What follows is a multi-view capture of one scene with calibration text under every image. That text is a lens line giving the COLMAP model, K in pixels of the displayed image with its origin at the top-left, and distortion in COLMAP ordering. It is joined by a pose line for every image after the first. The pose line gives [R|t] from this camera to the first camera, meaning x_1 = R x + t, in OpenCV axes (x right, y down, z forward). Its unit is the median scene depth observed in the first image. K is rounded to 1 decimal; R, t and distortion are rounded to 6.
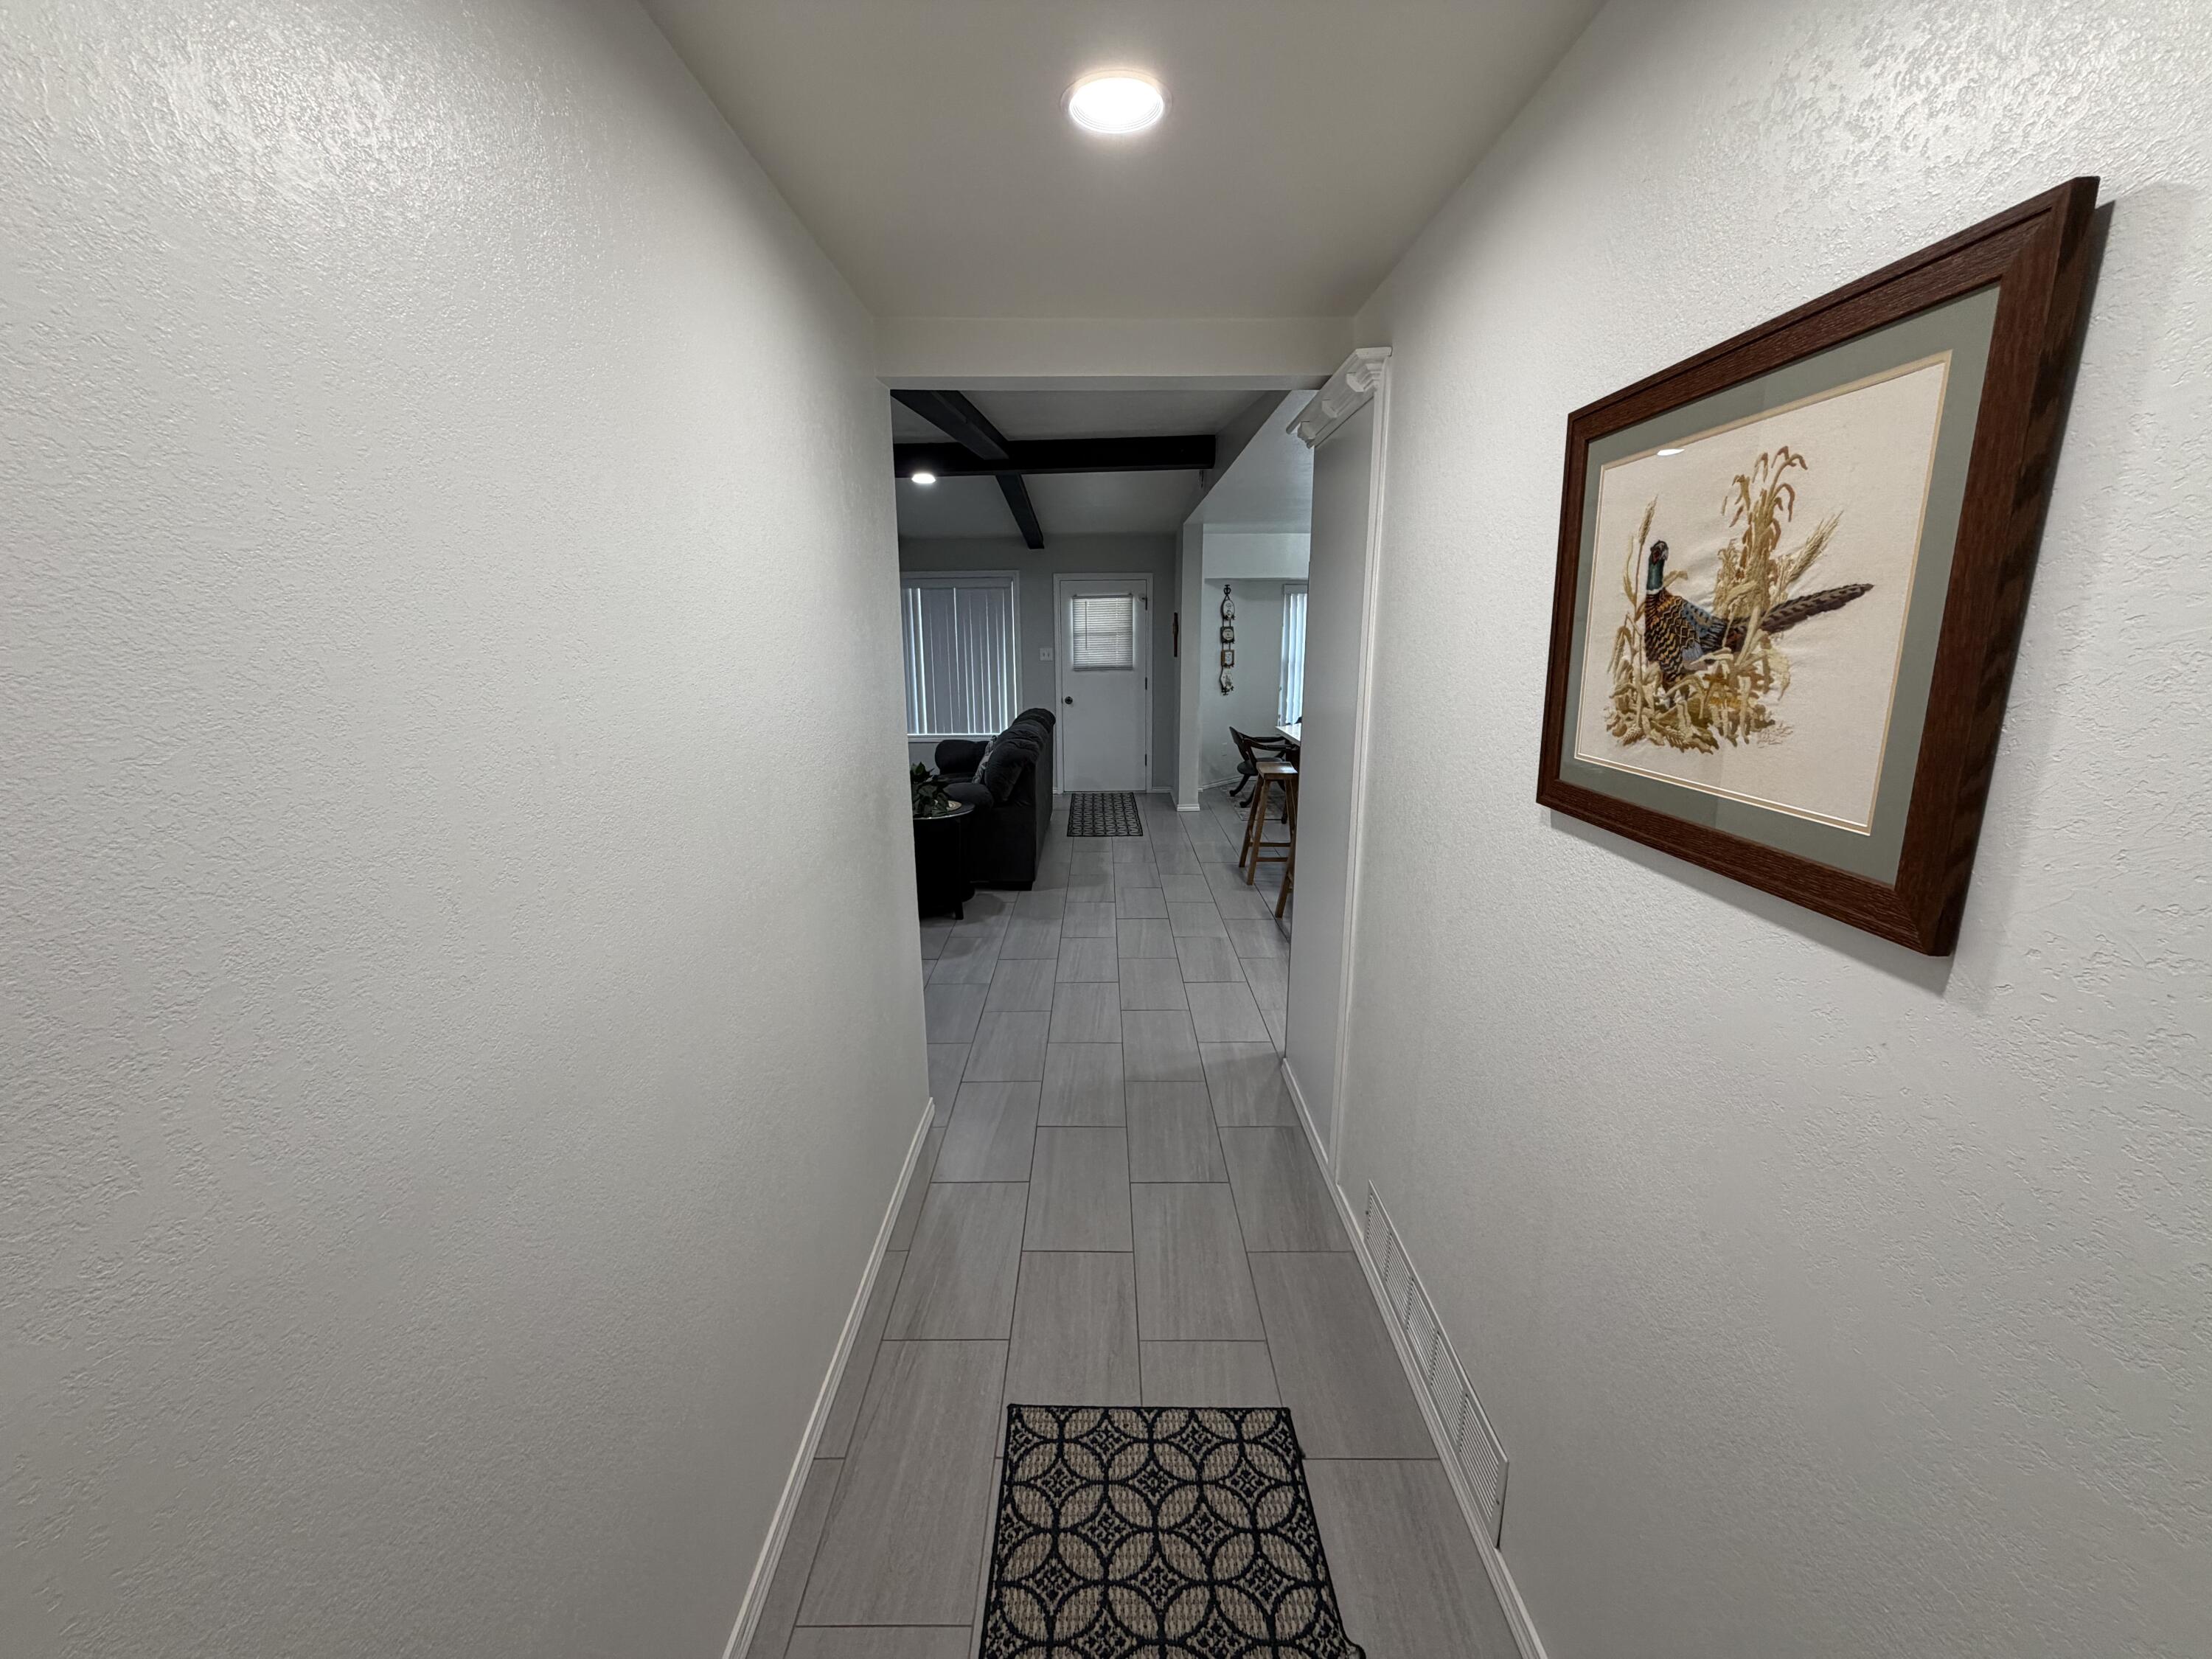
lens RADIAL K [[883.5, 0, 1105.8], [0, 883.5, 824.8], [0, 0, 1]] dist [-0.002375, 0.000541]
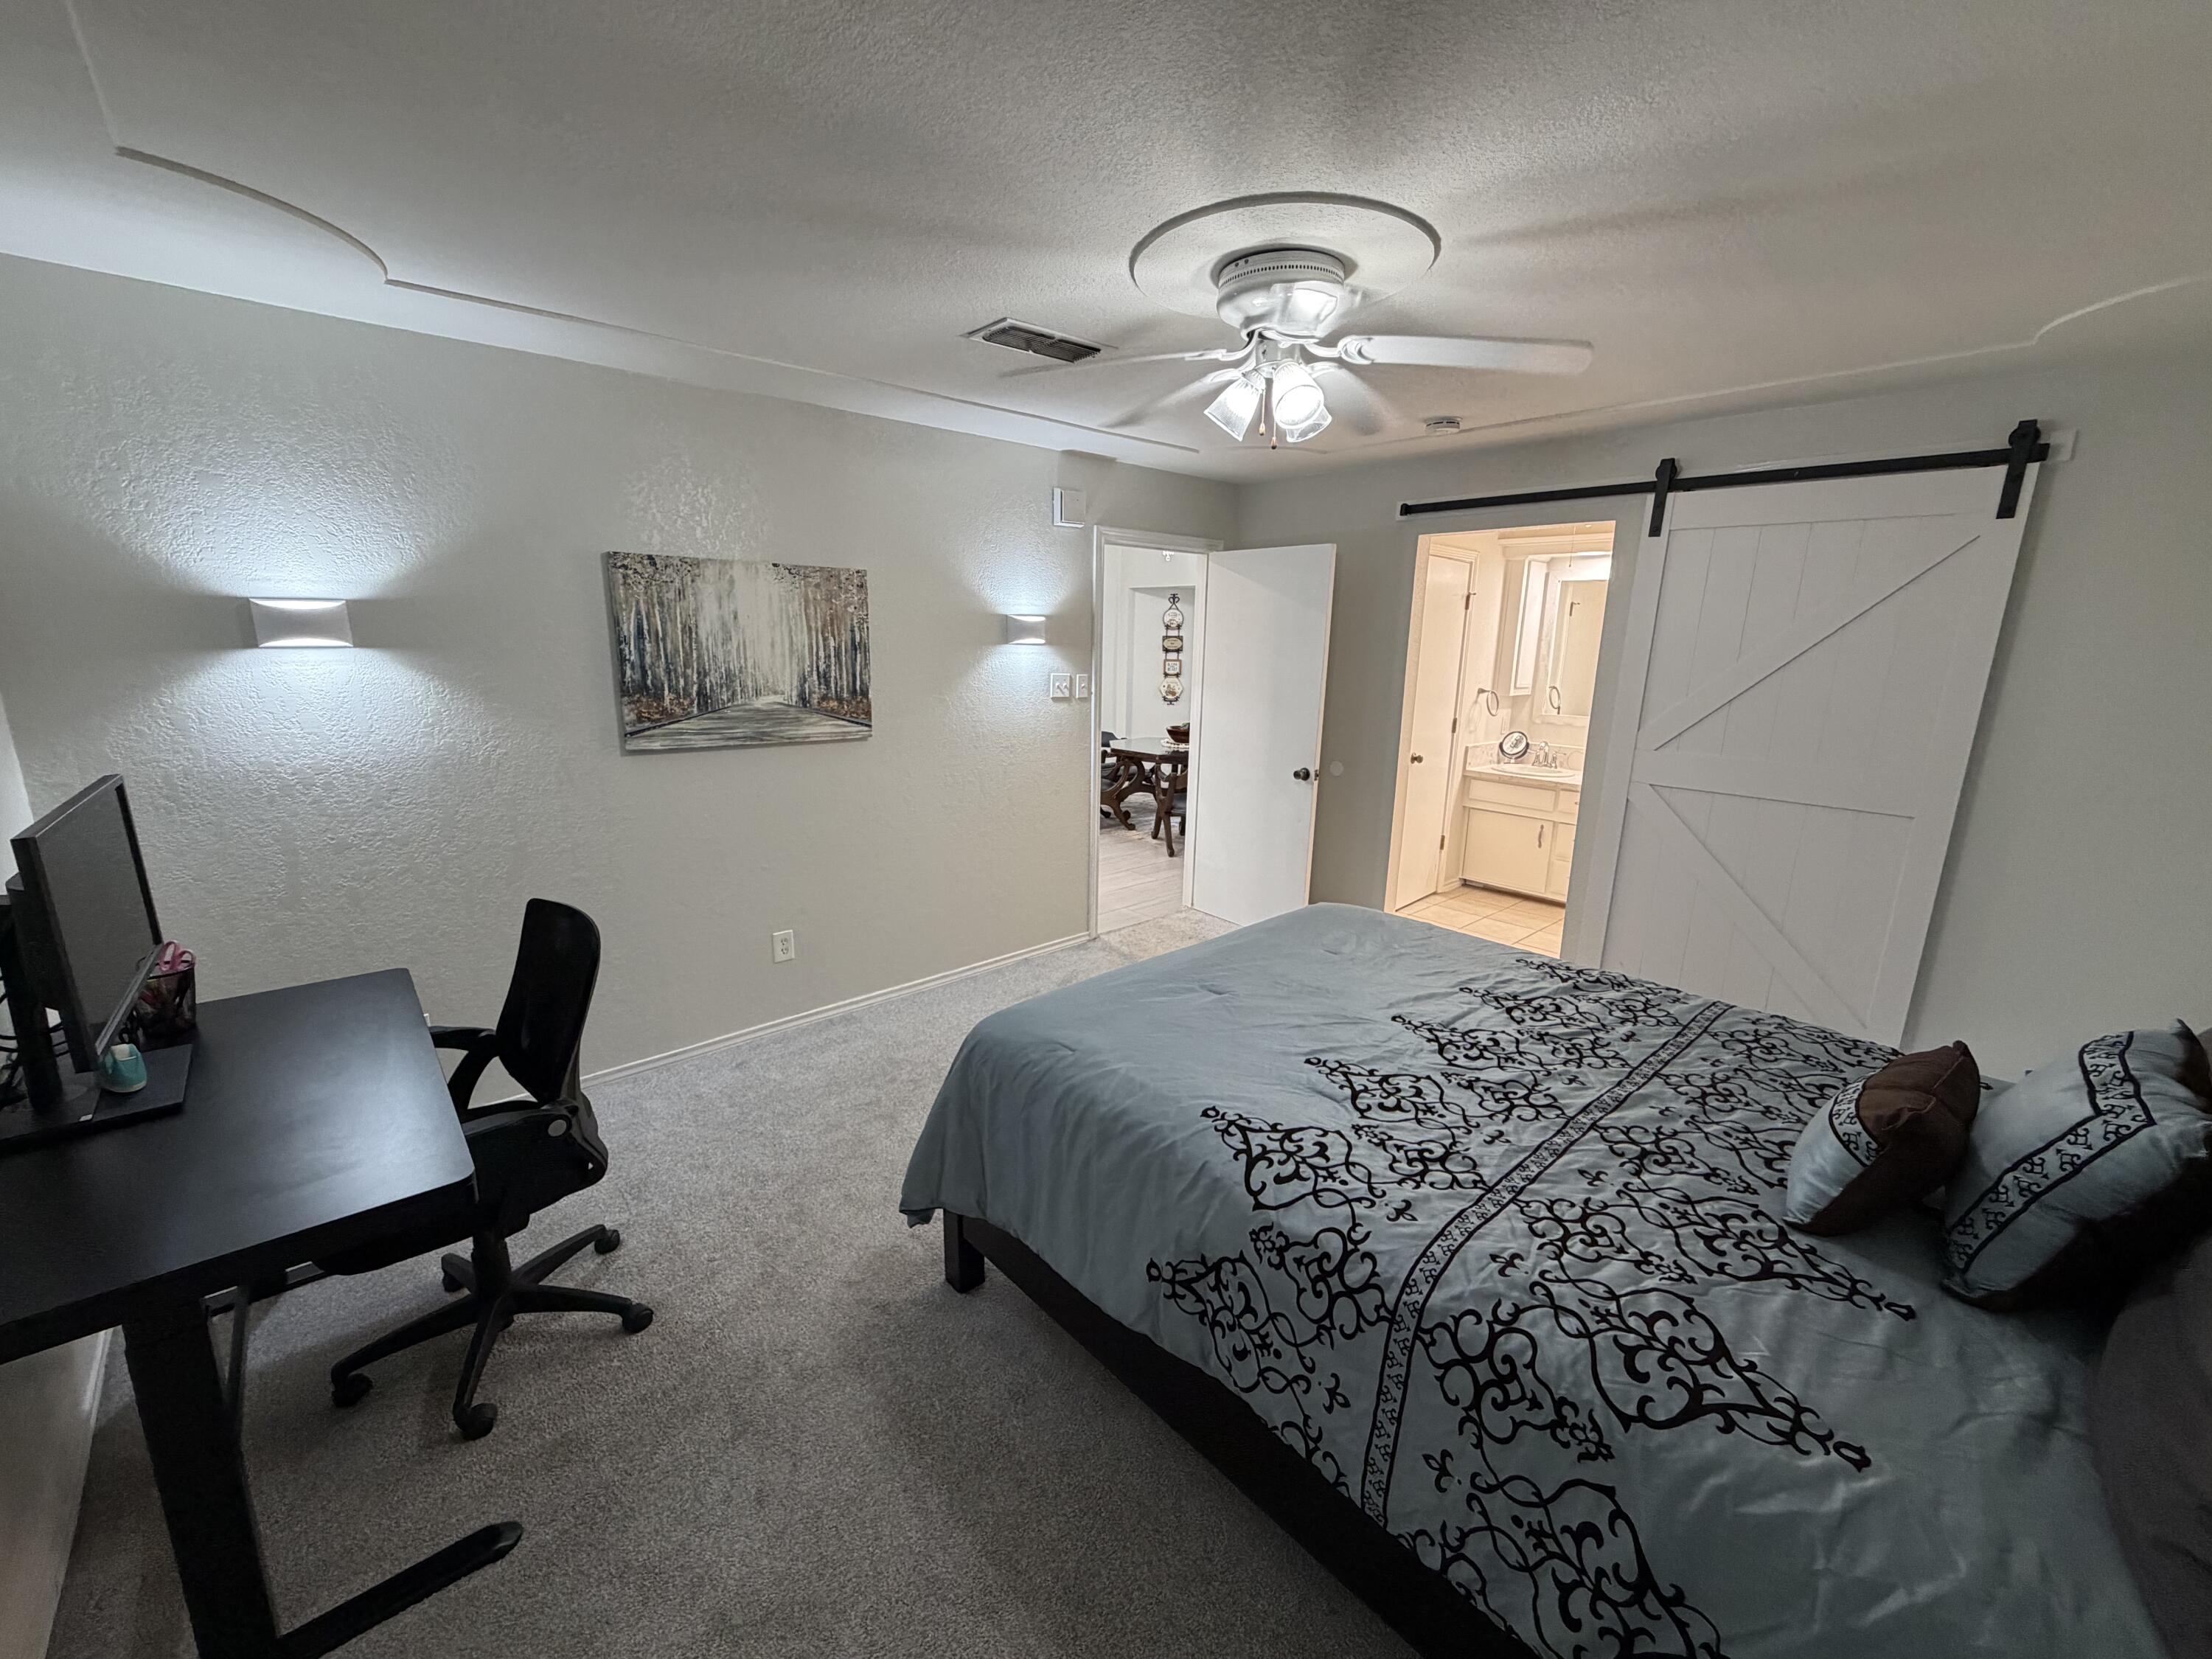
lens RADIAL K [[883.5, 0, 1103.8], [0, 883.5, 830.3], [0, 0, 1]] dist [-0.002375, 0.000541]
pose [[0.662543, 0.173815, -0.728577, 0.841809], [-0.174428, 0.981764, 0.075598, -0.072487], [0.728431, 0.076997, 0.680779, 0.289403]]
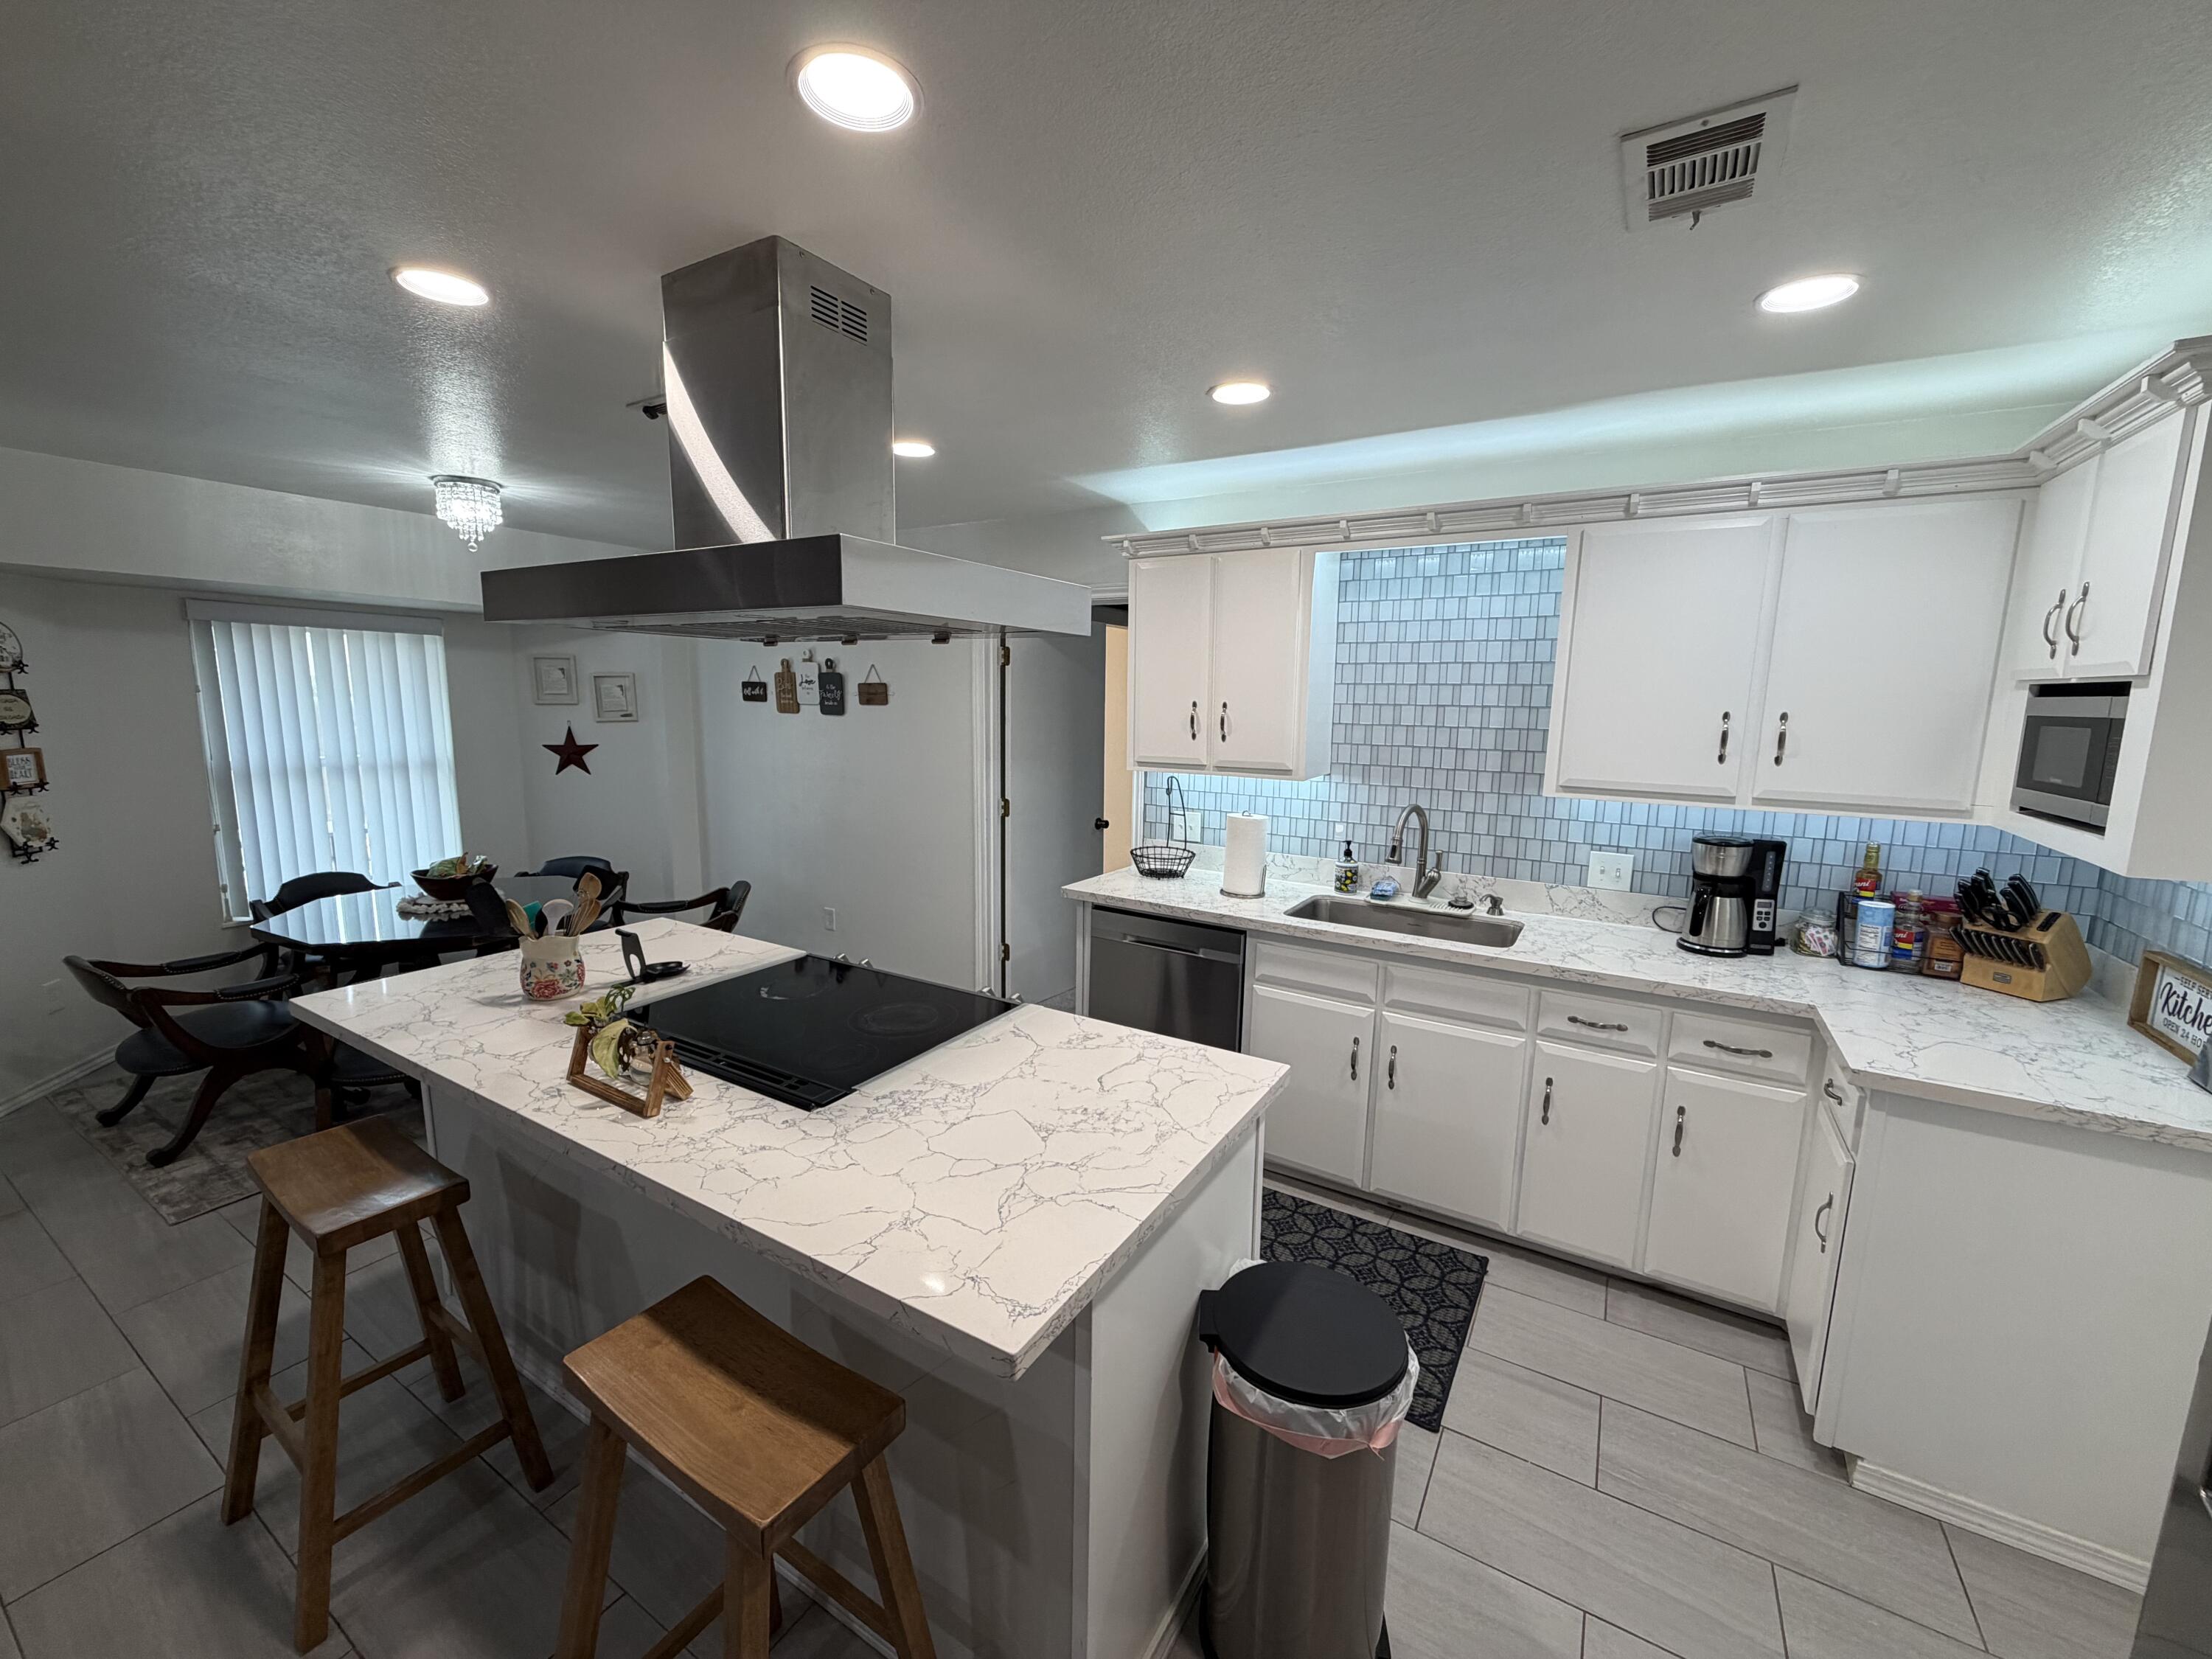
lens RADIAL K [[883.5, 0, 1113.4], [0, 883.5, 829.8], [0, 0, 1]] dist [-0.002375, 0.000541]
pose [[0.516897, -0.111463, 0.848760, 0.055773], [0.163636, 0.986069, 0.029840, -0.096877], [-0.840262, 0.123463, 0.527936, 0.400704]]
